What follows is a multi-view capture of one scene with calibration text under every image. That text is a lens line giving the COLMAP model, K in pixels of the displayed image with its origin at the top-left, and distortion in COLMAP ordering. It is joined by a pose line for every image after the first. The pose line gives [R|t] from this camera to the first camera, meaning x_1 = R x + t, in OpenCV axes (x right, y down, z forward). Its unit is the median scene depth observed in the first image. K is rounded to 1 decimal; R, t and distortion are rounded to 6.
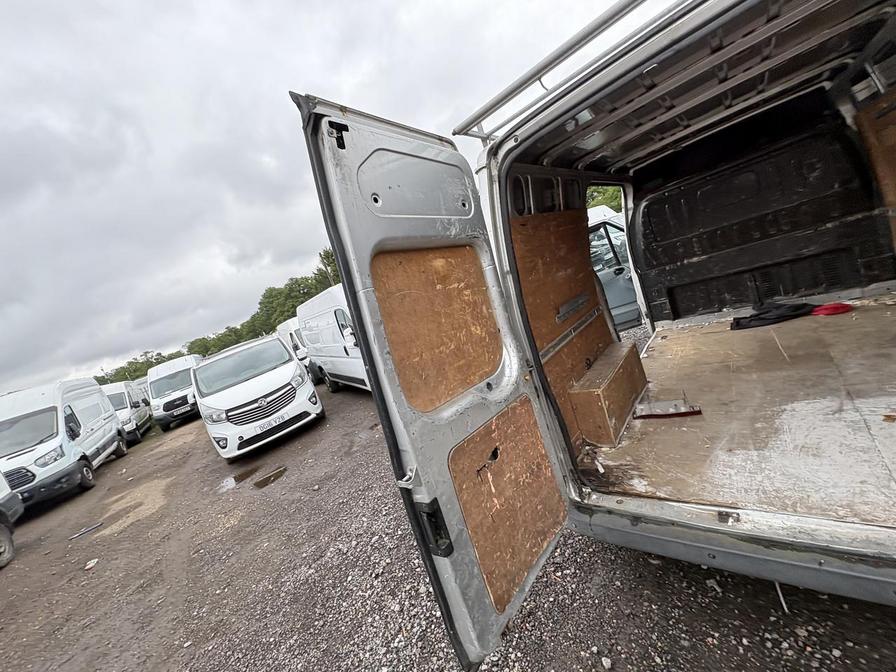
lens RADIAL K [[356.3, 0, 447.5], [0, 356.3, 337.5], [0, 0, 1]] dist [0.001606, -0.001234]
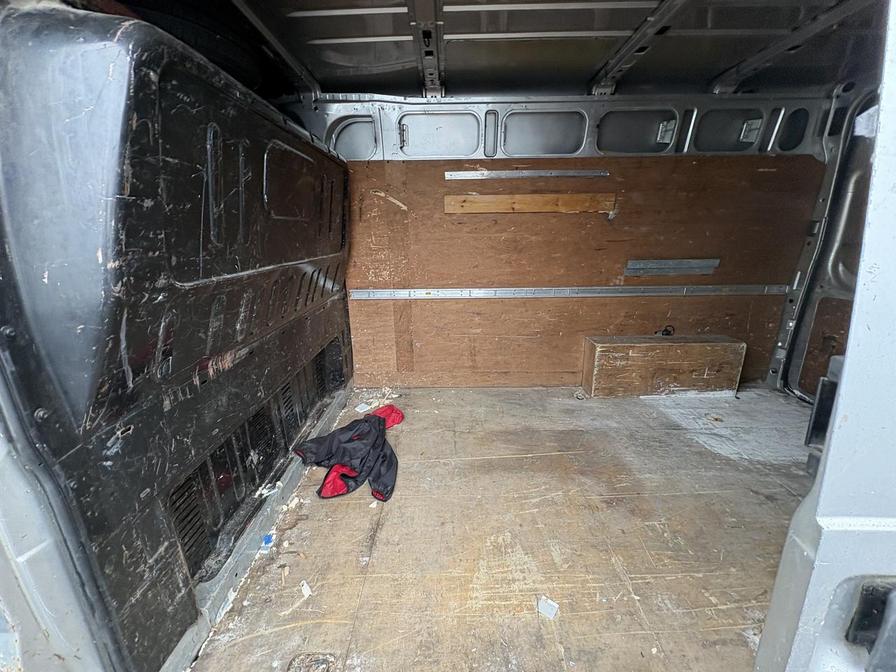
lens RADIAL K [[356.3, 0, 447.5], [0, 356.3, 337.5], [0, 0, 1]] dist [0.001606, -0.001234]
pose [[-0.608824, 0.120249, 0.784138, 0.776358], [0.317255, 0.942868, 0.101734, -0.467992], [-0.727105, 0.310710, -0.612191, 2.322370]]
